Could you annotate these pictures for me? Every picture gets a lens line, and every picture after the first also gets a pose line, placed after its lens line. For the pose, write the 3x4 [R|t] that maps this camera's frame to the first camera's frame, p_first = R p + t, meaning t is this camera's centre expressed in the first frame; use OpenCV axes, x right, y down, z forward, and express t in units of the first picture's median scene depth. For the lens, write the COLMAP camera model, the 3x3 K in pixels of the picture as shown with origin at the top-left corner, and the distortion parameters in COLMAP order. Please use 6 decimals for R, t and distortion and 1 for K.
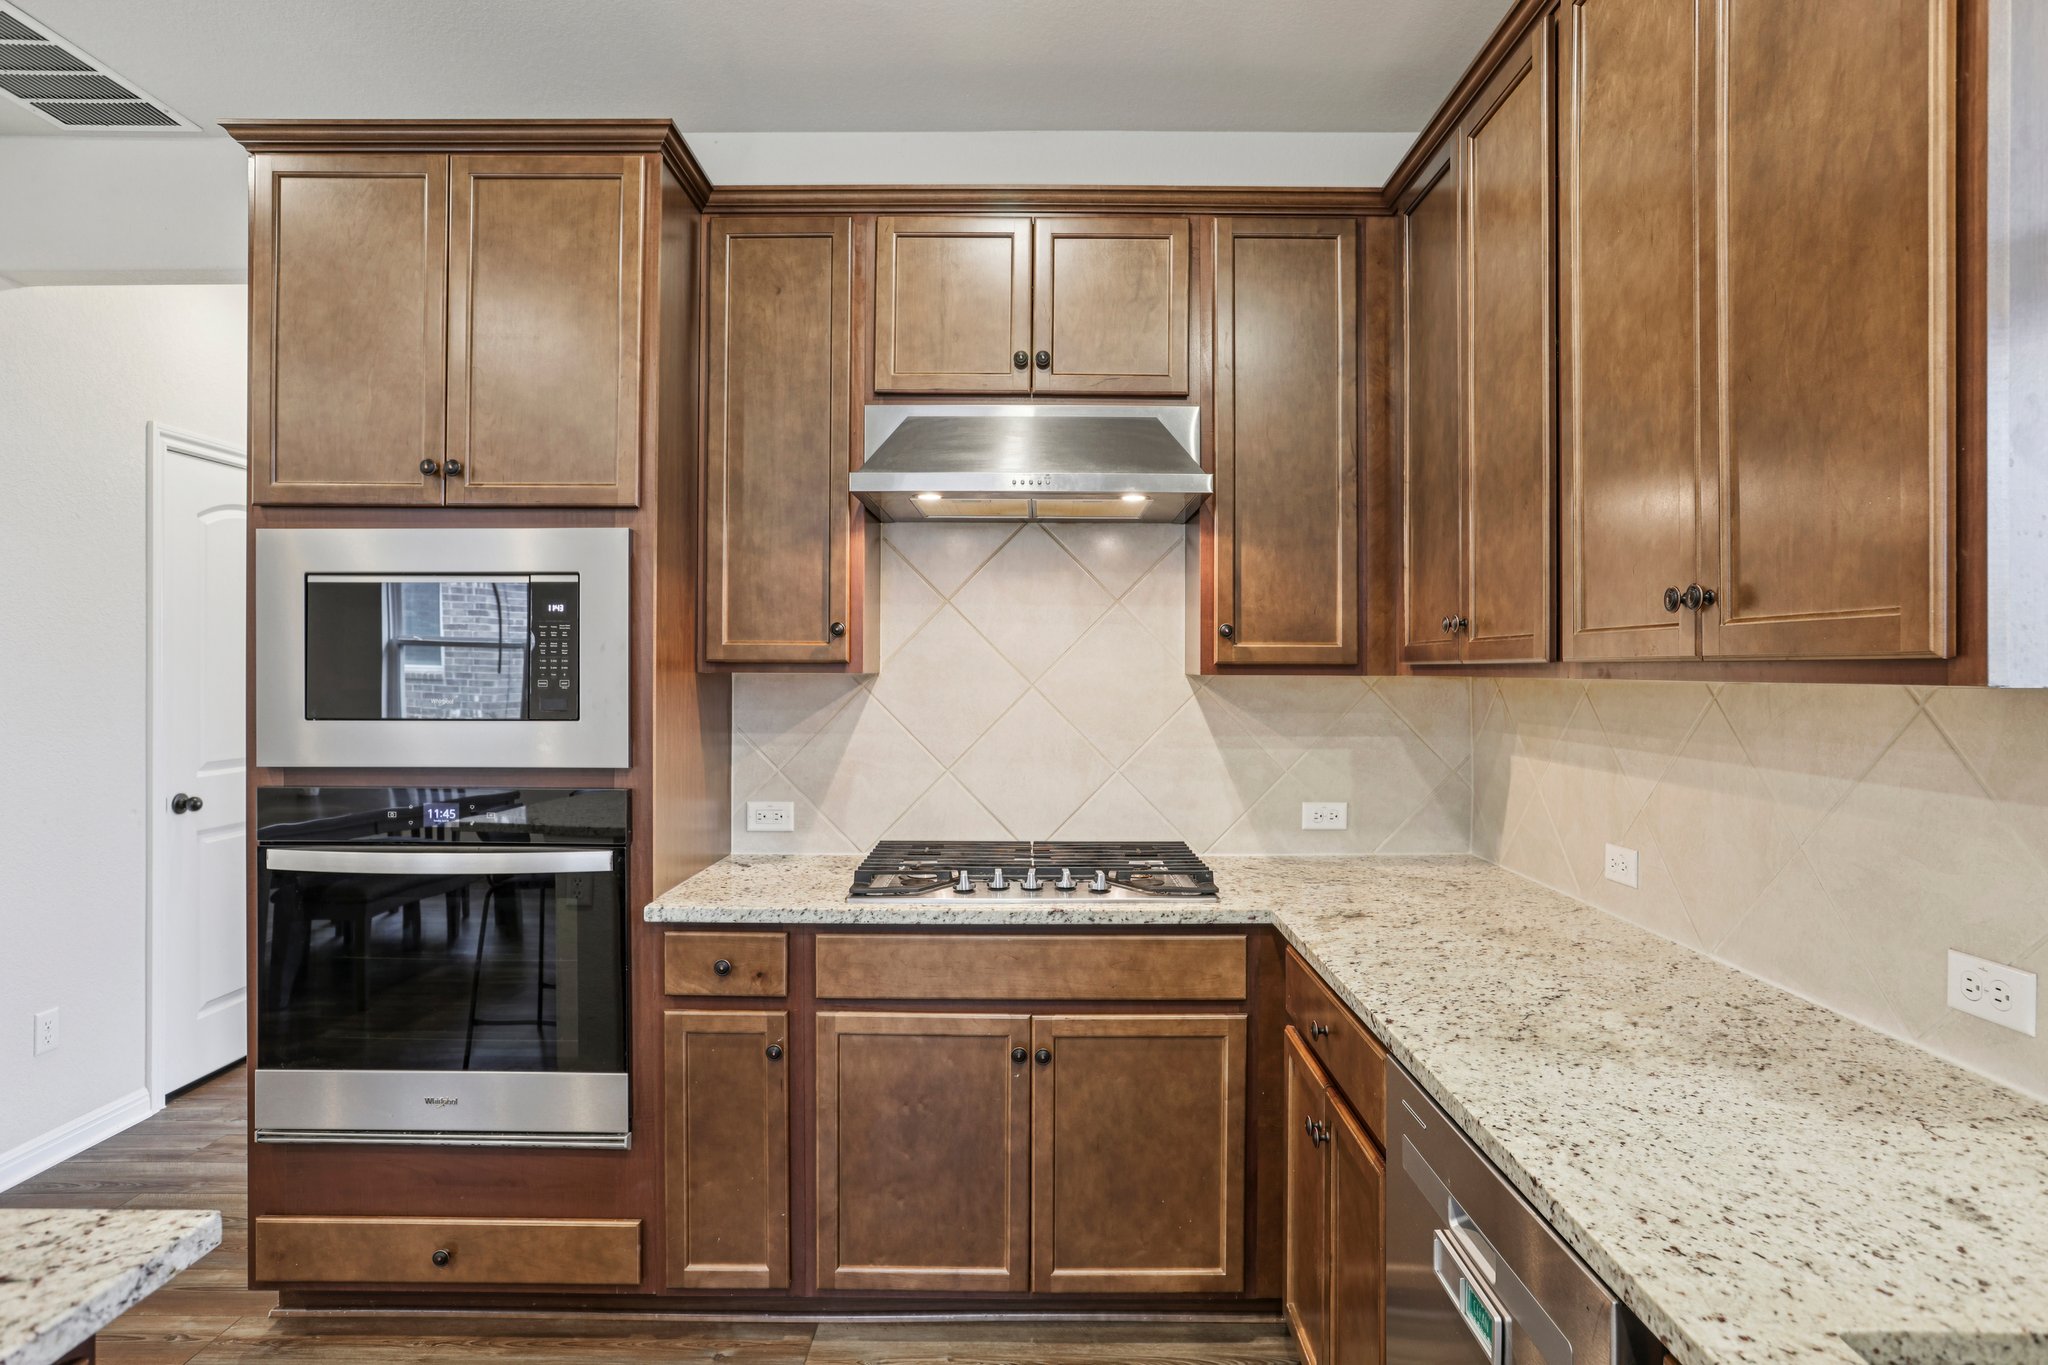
lens RADIAL K [[1131.4, 0, 1023.0], [0, 1131.4, 667.3], [0, 0, 1]] dist [-0.023544, 0.013845]
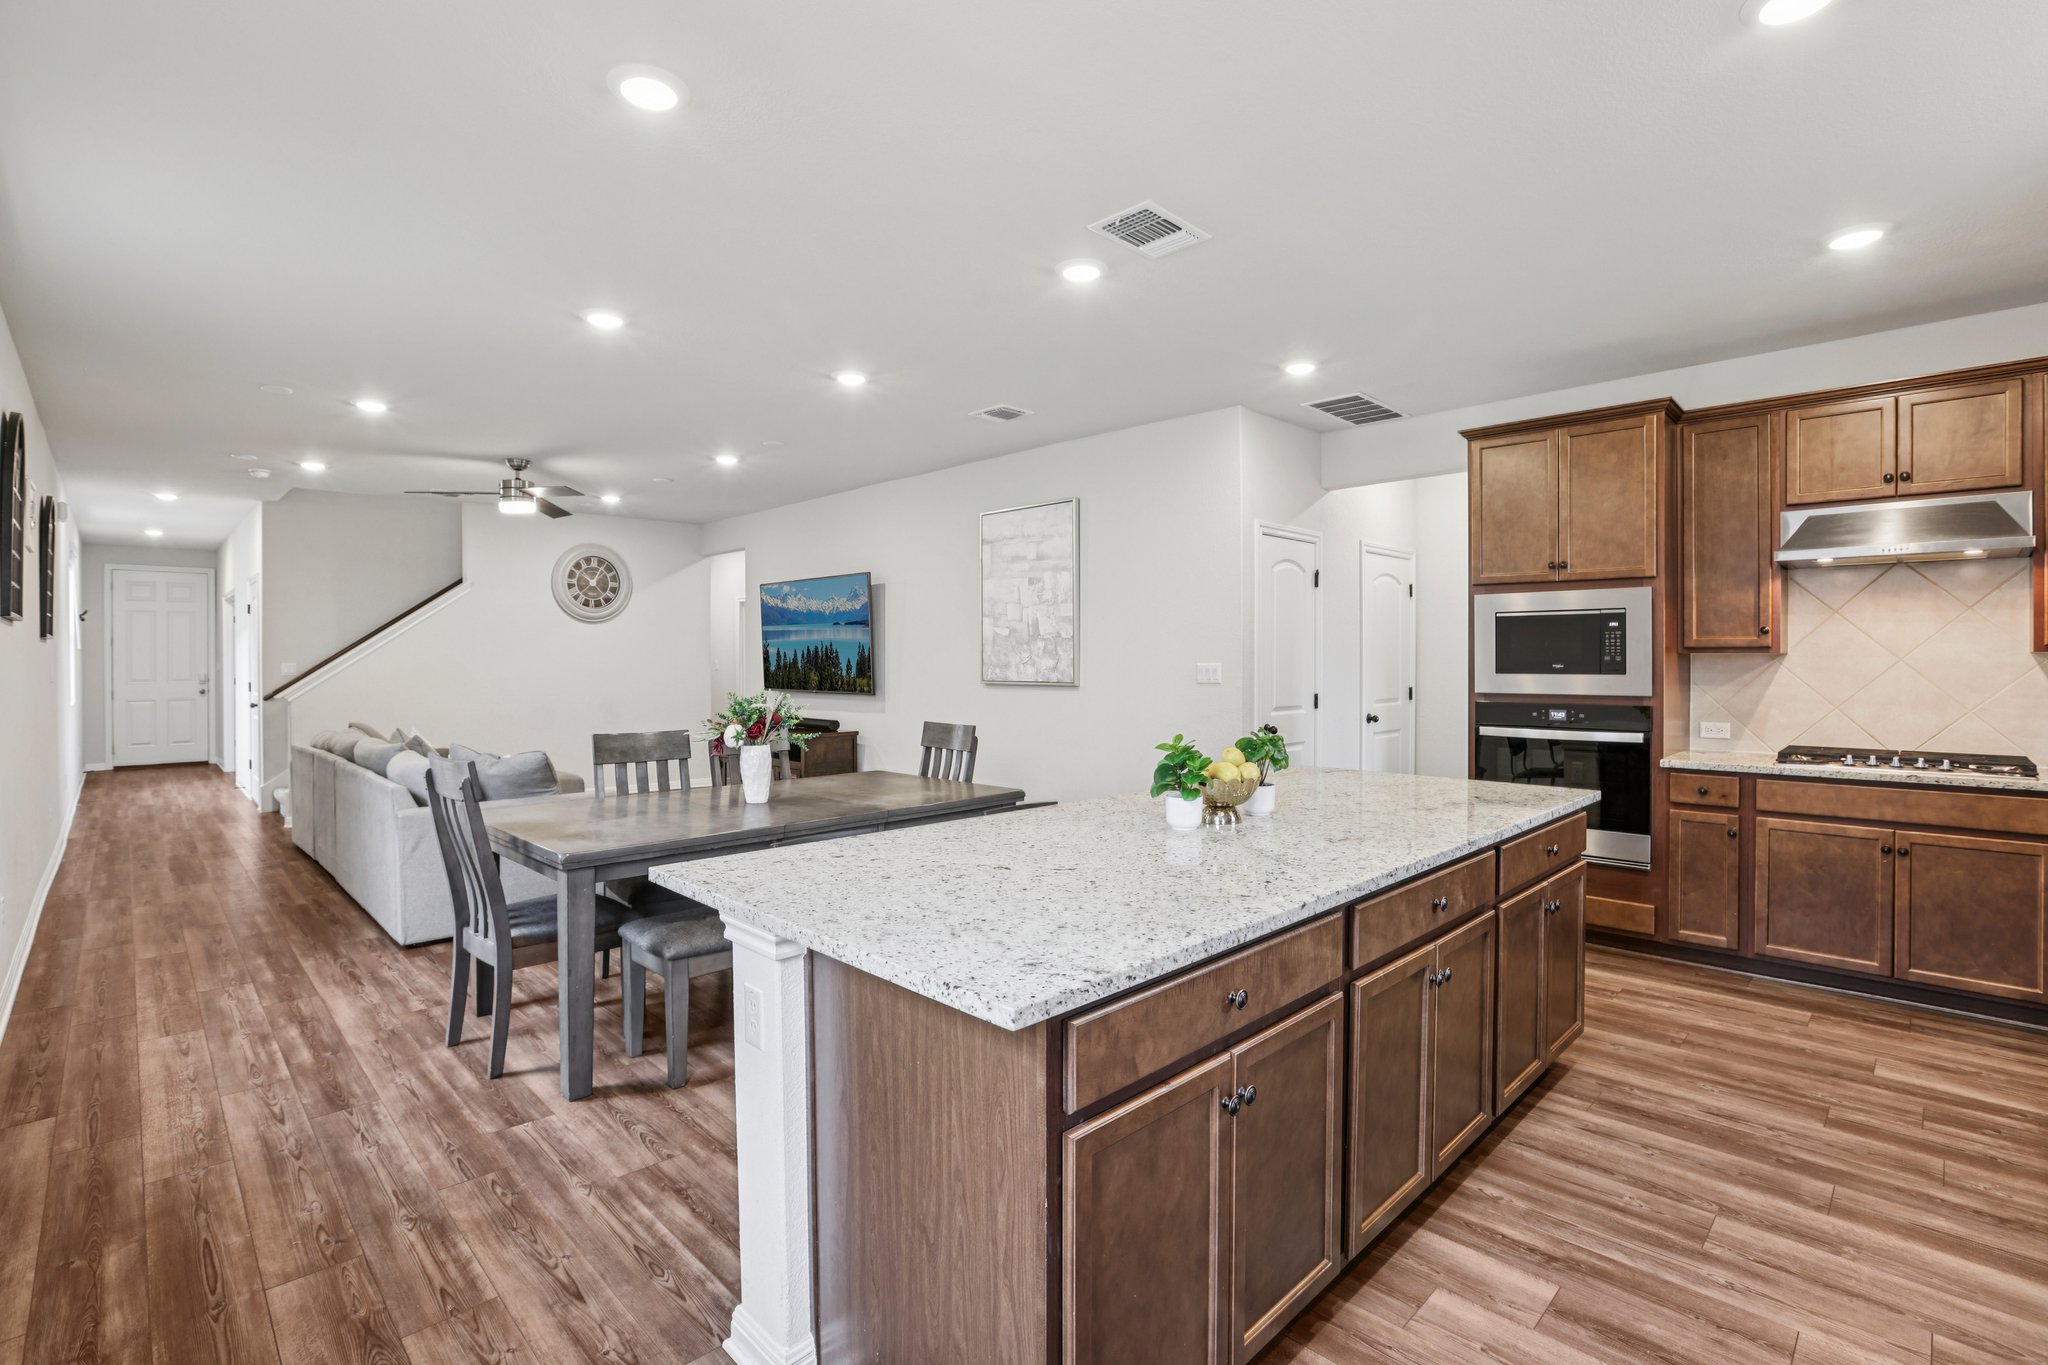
lens RADIAL K [[935.5, 0, 1038.6], [0, 935.5, 662.4], [0, 0, 1]] dist [-0.031985, 0.009180]
pose [[0.717551, -0.001737, -0.696504, 0.046717], [0.004333, 0.999989, 0.001970, 0.014685], [0.696492, -0.004431, 0.717551, -1.107881]]
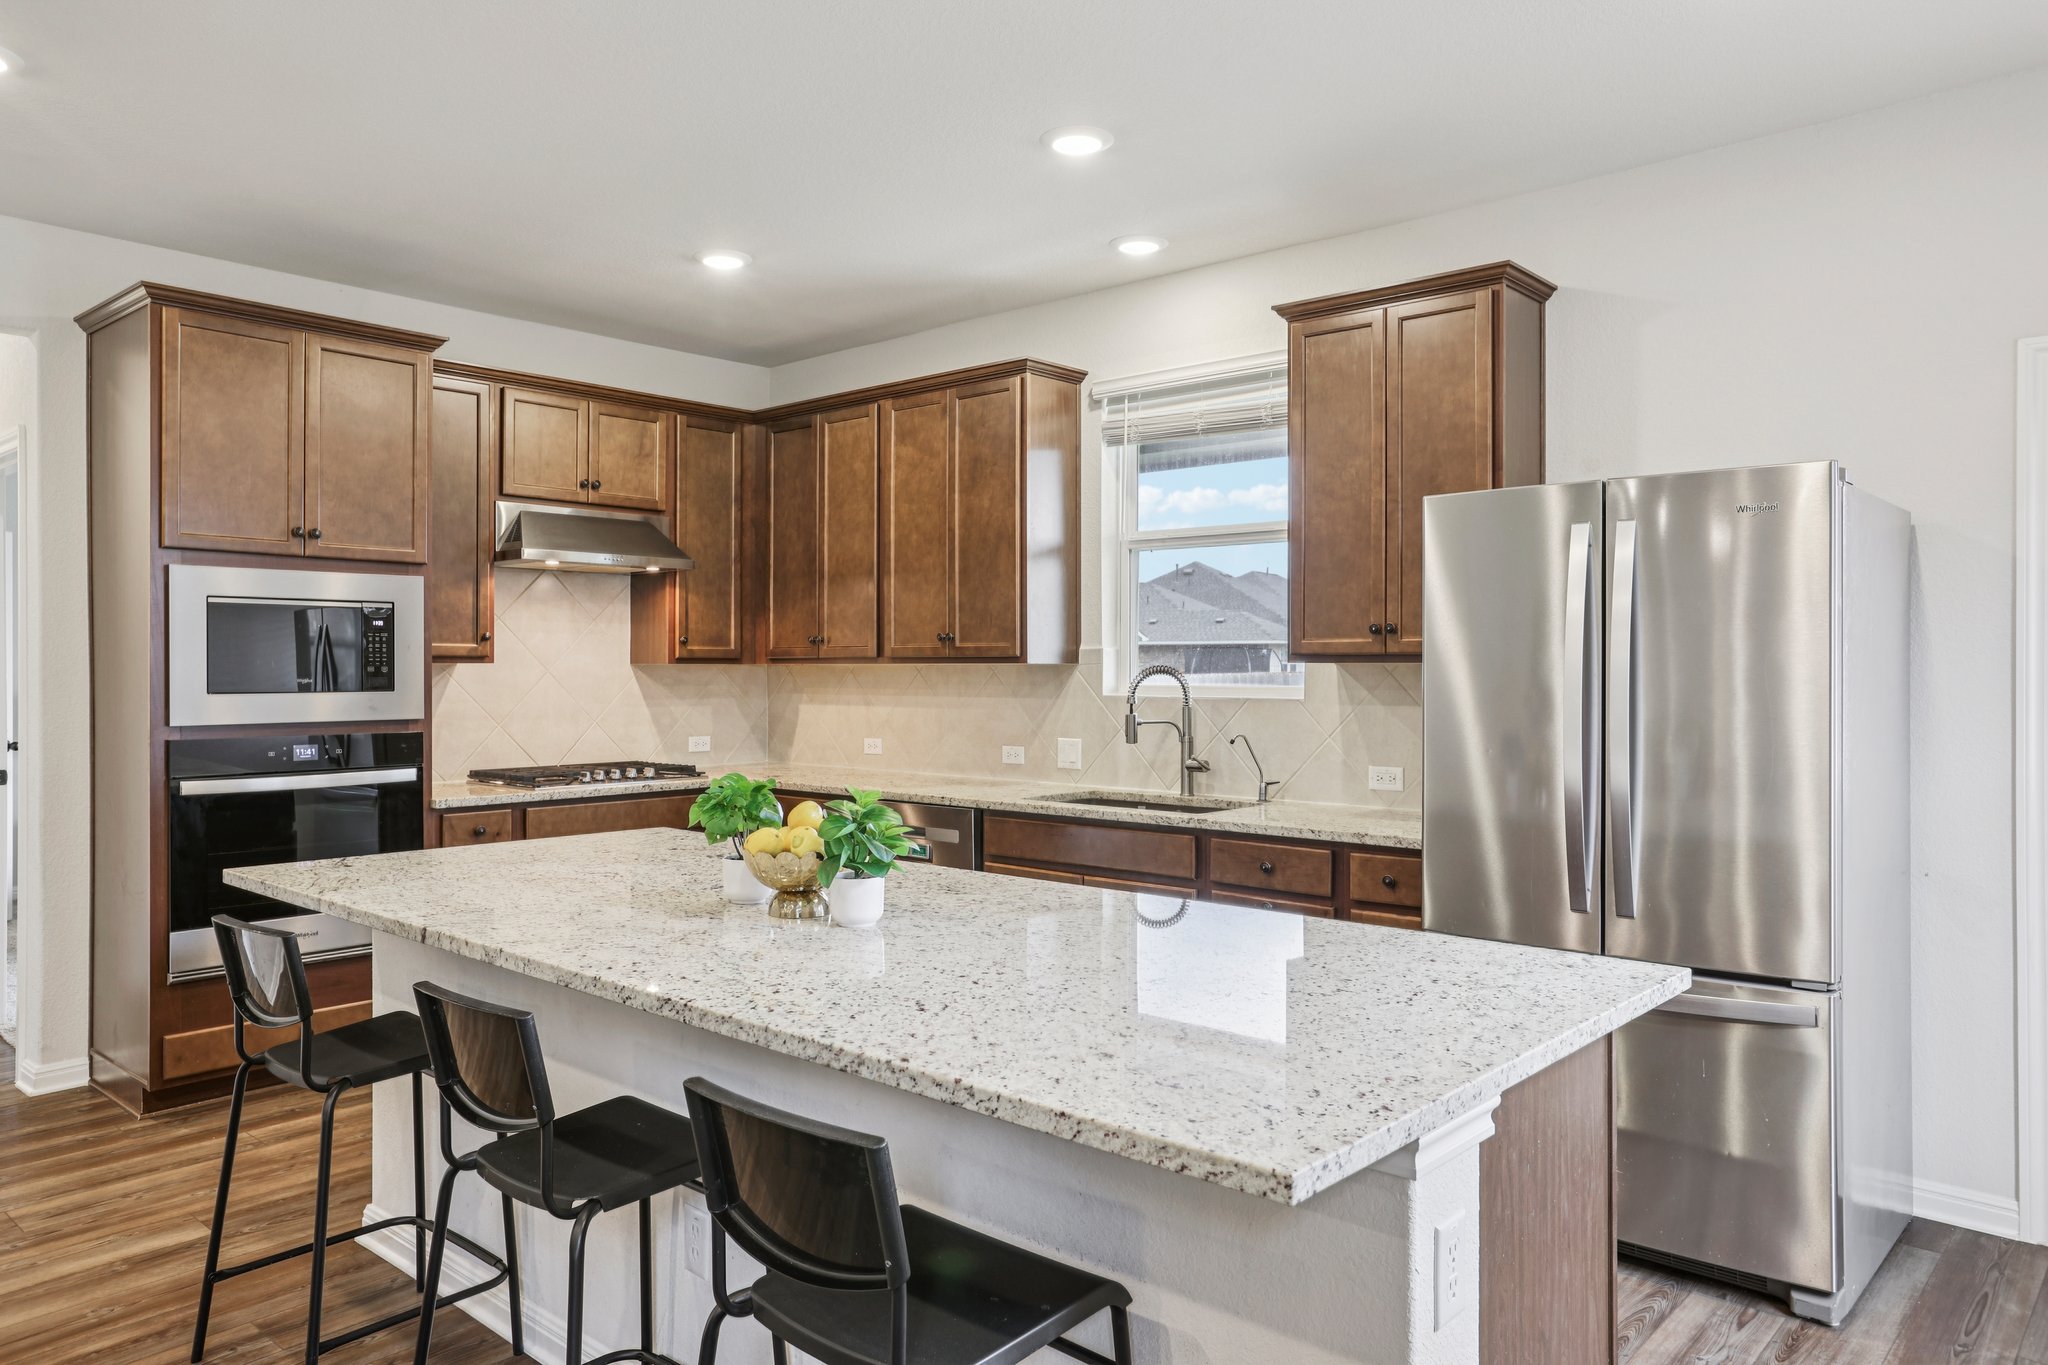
lens RADIAL K [[1394.0, 0, 1008.2], [0, 1394.0, 672.5], [0, 0, 1]] dist [0.031393, -0.008793]
pose [[0.672966, -0.006408, 0.739646, -1.295724], [0.001714, 0.999973, 0.007103, 0.006348], [-0.739672, -0.003512, 0.672959, -1.044816]]
